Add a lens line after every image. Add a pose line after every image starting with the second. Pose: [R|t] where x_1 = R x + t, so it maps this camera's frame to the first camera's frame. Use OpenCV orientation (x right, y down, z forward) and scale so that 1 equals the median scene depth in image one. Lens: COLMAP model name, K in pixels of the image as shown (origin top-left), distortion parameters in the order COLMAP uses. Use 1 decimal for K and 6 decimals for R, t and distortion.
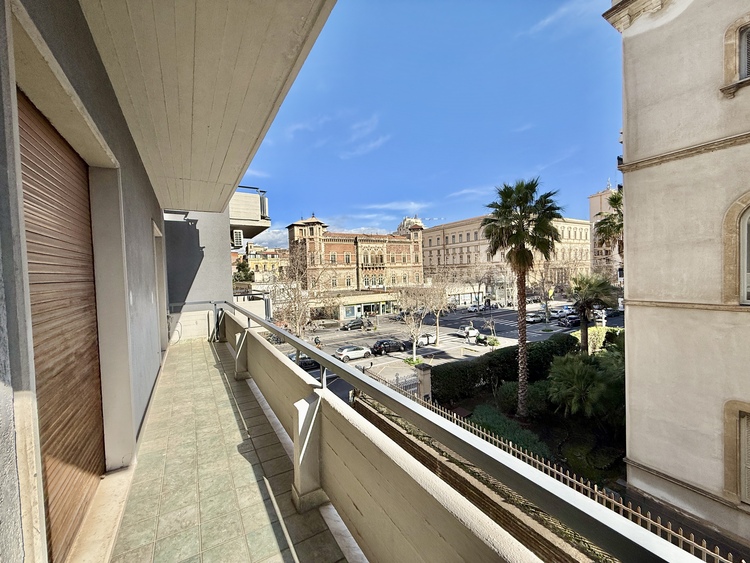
lens RADIAL K [[299.4, 0, 373.3], [0, 299.4, 281.4], [0, 0, 1]] dist [-0.000657, 0.000162]
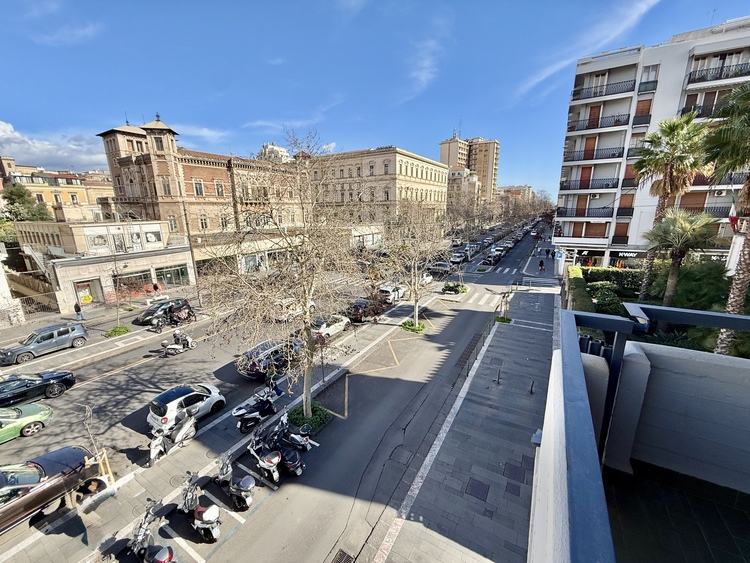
lens RADIAL K [[299.4, 0, 373.3], [0, 299.4, 281.4], [0, 0, 1]] dist [-0.000657, 0.000162]
pose [[0.885095, -0.092502, 0.456125, -0.118739], [0.000443, 0.980216, 0.197928, -0.000145], [-0.465410, -0.174983, 0.867626, 0.156618]]
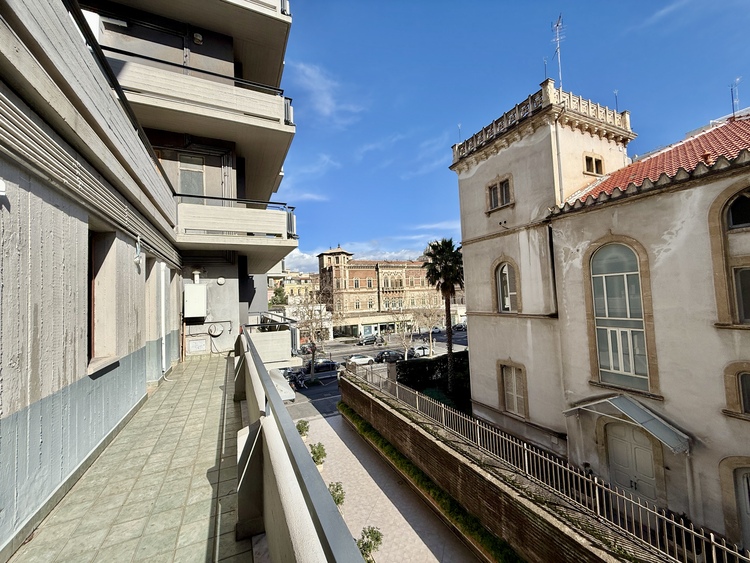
lens RADIAL K [[300.7, 0, 374.3], [0, 300.7, 279.8], [0, 0, 1]] dist [-0.000898, -0.000091]
pose [[0.994030, -0.015848, -0.107949, 0.057445], [0.007186, 0.996756, -0.080159, 0.000909], [0.108869, 0.078905, 0.990919, -0.117017]]
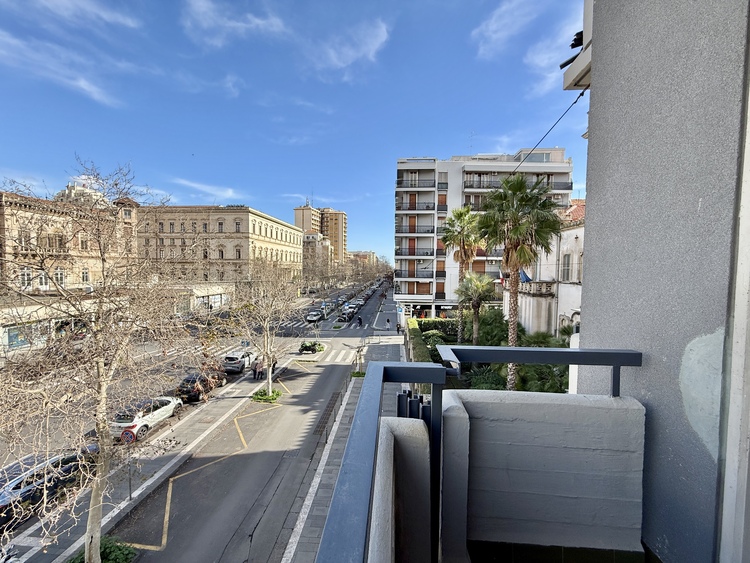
lens RADIAL K [[299.0, 0, 373.0], [0, 299.0, 282.1], [0, 0, 1]] dist [0.001769, 0.000035]
pose [[0.584709, 0.002072, 0.811241, -0.110704], [-0.005847, 0.999982, 0.001660, 0.001613], [-0.811222, -0.005714, 0.584710, 0.158923]]
